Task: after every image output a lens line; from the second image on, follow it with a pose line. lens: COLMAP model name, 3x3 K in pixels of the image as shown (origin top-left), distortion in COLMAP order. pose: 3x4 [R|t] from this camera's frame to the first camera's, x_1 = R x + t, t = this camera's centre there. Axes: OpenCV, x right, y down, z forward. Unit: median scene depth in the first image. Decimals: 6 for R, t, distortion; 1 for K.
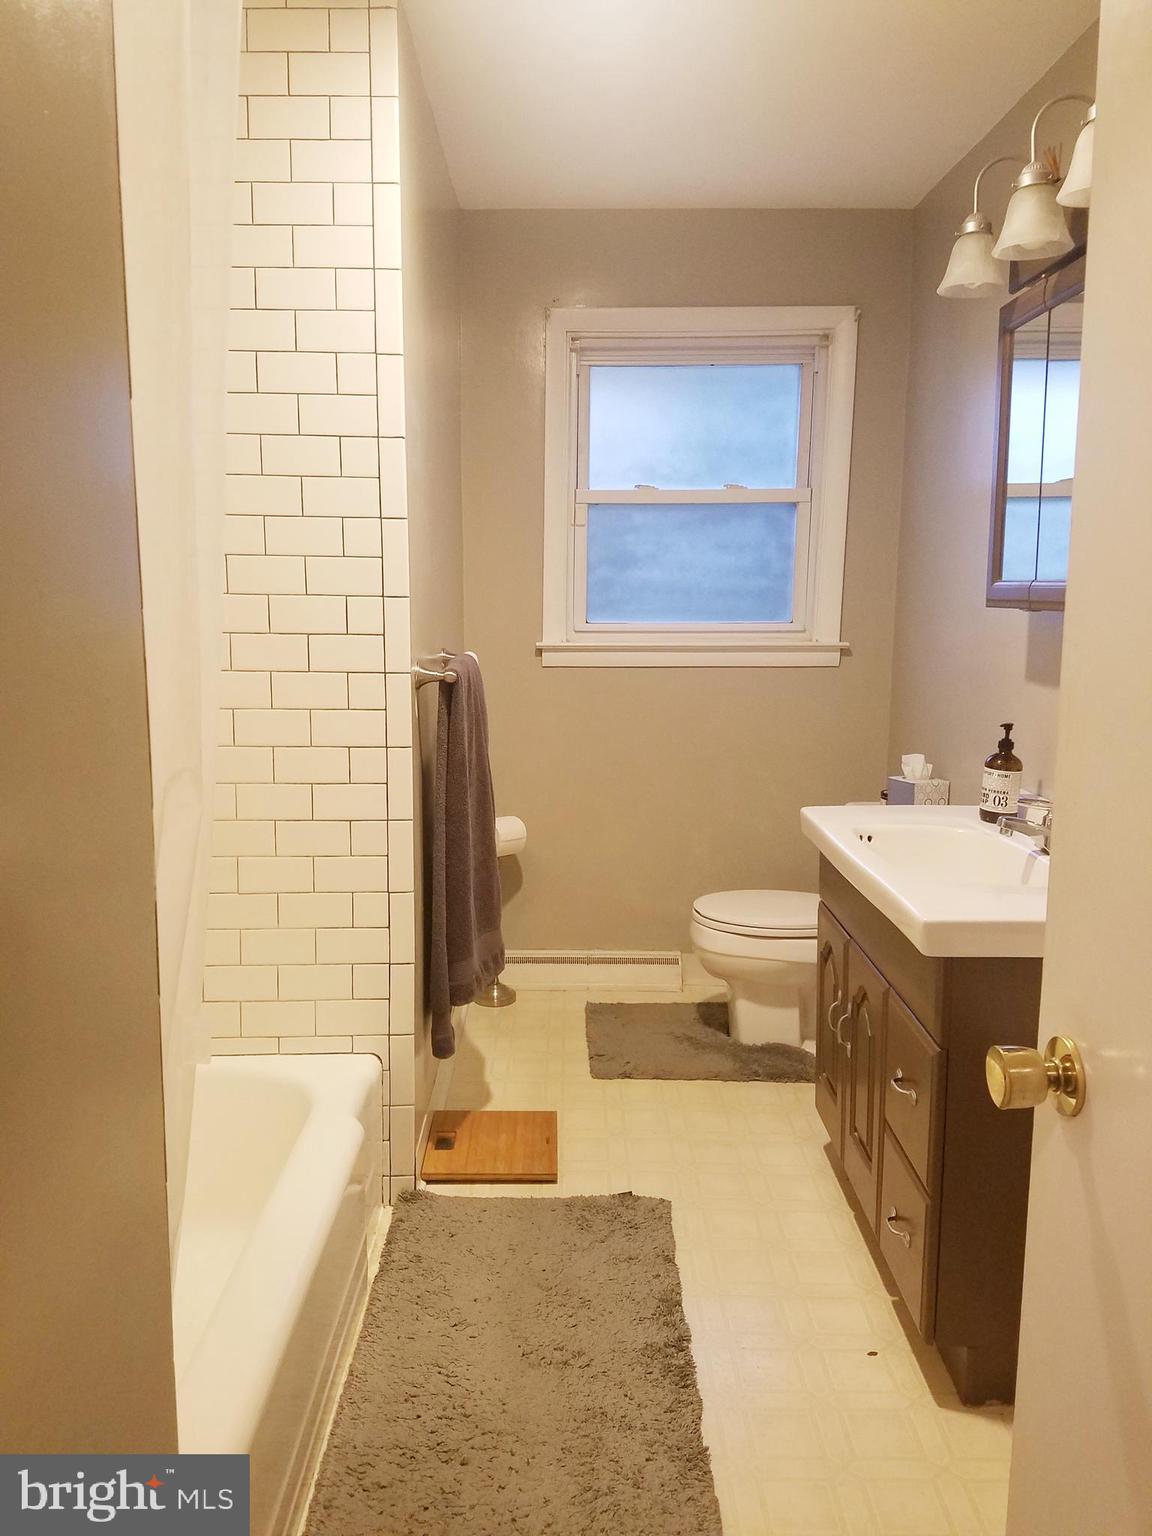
lens RADIAL K [[1176.6, 0, 574.5], [0, 1176.6, 766.6], [0, 0, 1]] dist [0.077552, -0.119761]
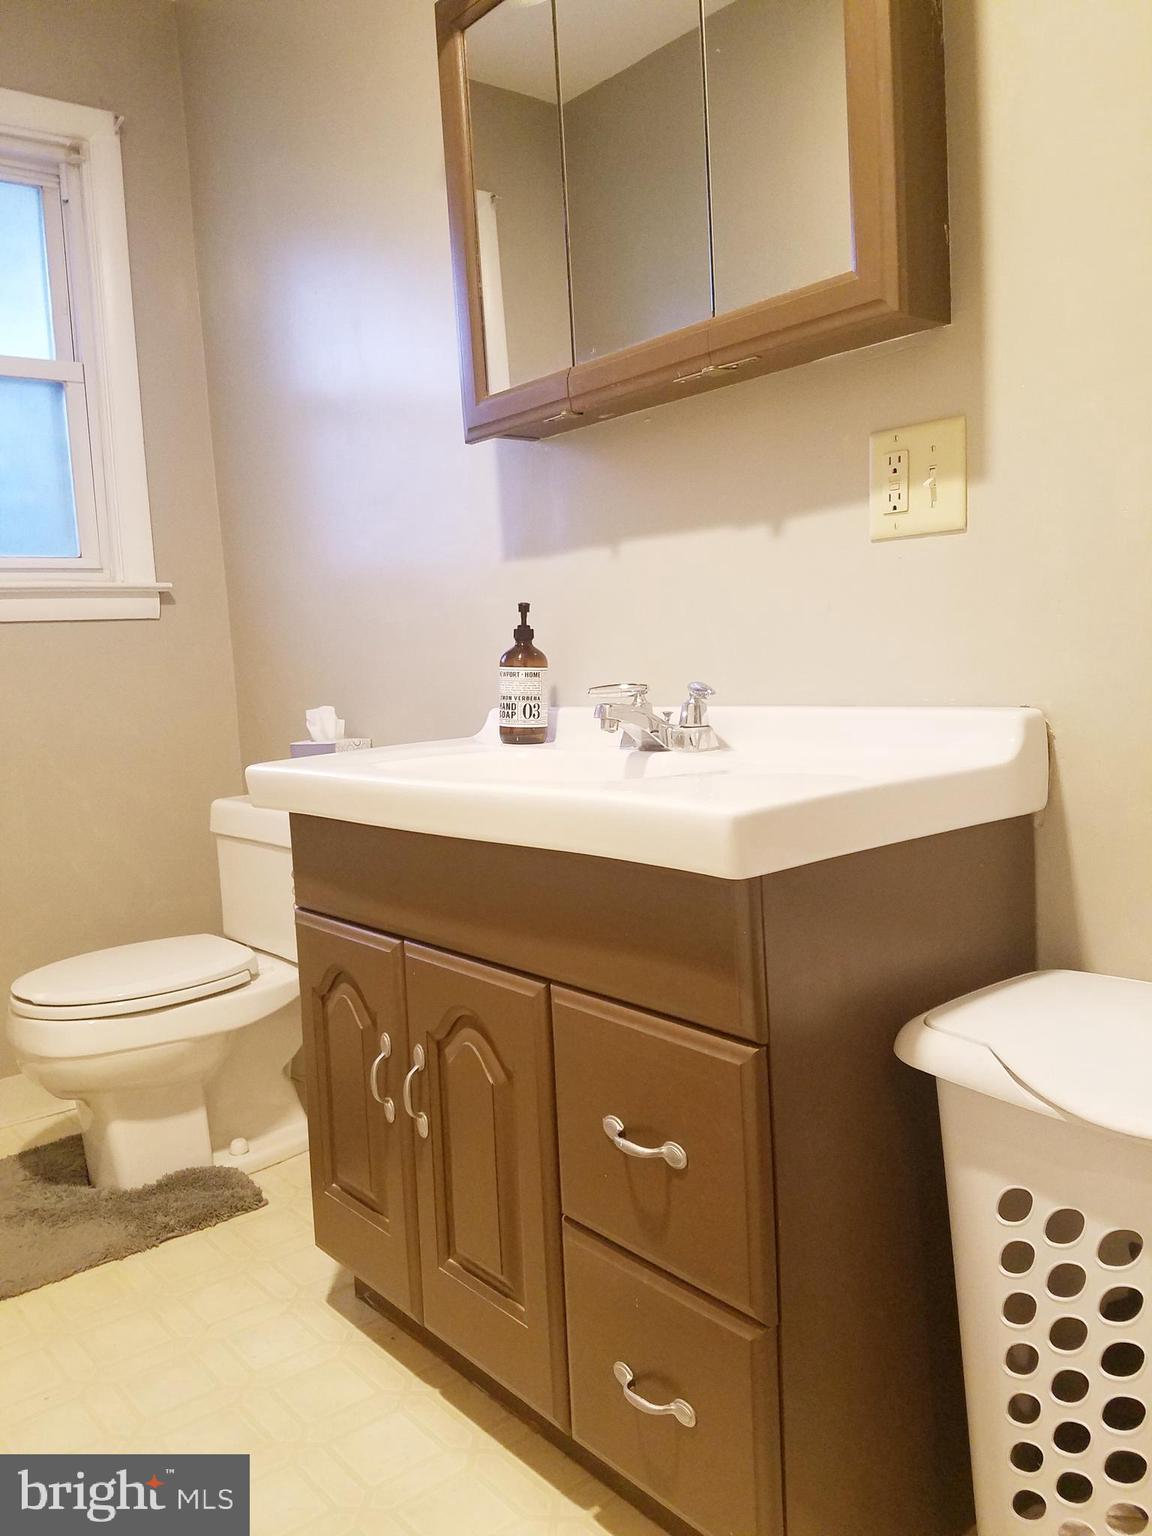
lens RADIAL K [[1176.6, 0, 583.4], [0, 1176.6, 768.4], [0, 0, 1]] dist [0.077552, -0.119761]
pose [[0.761017, -0.112910, 0.638830, -0.053493], [0.155273, 0.987817, -0.010380, 0.056742], [-0.629875, 0.107092, 0.769278, 0.335636]]
